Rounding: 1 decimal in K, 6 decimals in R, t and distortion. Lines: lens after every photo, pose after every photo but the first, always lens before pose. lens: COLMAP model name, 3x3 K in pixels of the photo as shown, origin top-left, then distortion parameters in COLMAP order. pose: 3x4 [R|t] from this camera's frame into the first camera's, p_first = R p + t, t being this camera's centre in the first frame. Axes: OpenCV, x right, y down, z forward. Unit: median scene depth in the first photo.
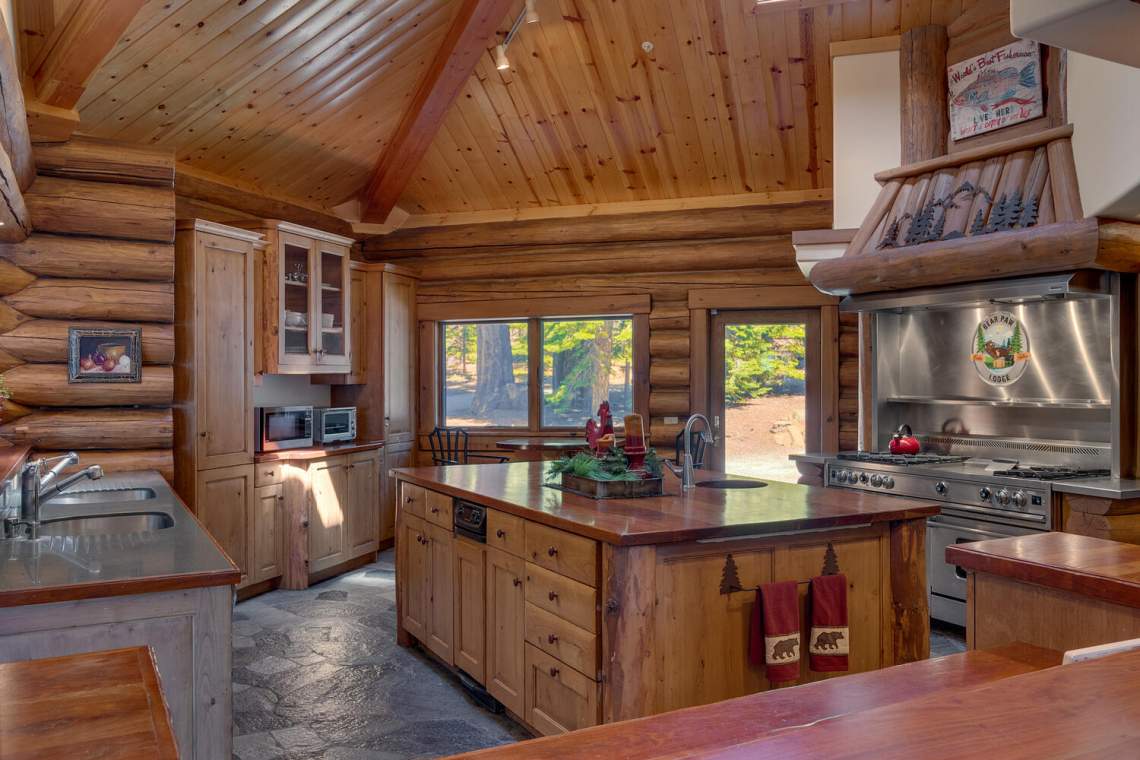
lens RADIAL K [[948.1, 0, 573.8], [0, 948.1, 383.5], [0, 0, 1]] dist [-0.019162, 0.029000]
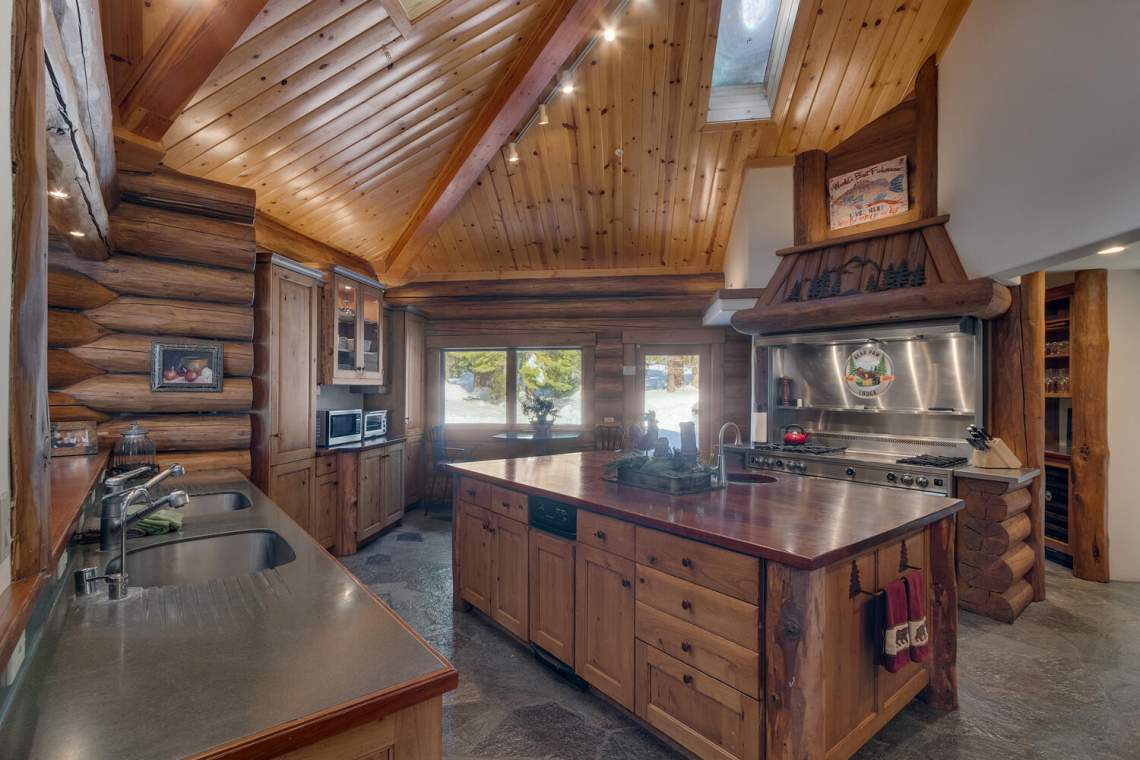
lens RADIAL K [[504.5, 0, 538.4], [0, 504.5, 387.7], [0, 0, 1]] dist [0.005836, -0.003562]
pose [[0.983699, 0.008877, 0.179604, -0.179125], [-0.007637, 0.999942, -0.007592, -0.004061], [-0.179661, 0.006097, 0.983710, 0.309472]]
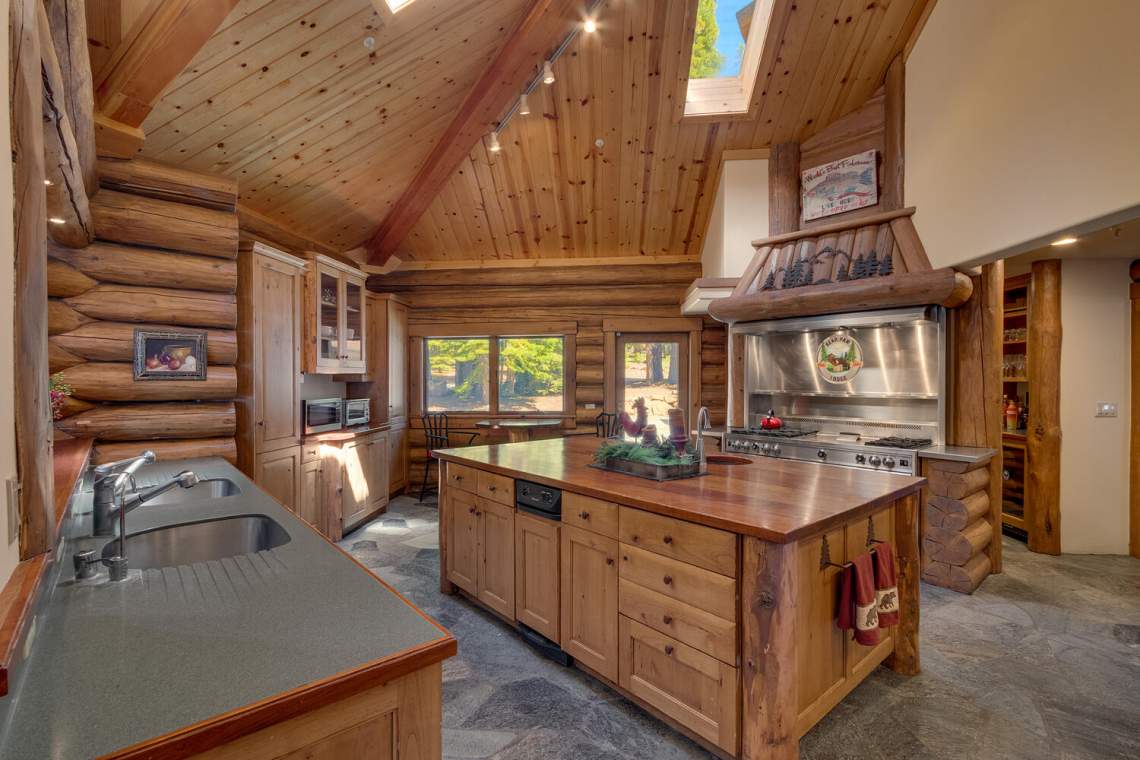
lens RADIAL K [[504.5, 0, 535.1], [0, 504.5, 382.6], [0, 0, 1]] dist [0.005836, -0.003562]
pose [[0.976849, 0.001386, 0.213928, -0.186955], [-0.002215, 0.999991, 0.003634, -0.001277], [-0.213921, -0.004024, 0.976843, 0.298902]]
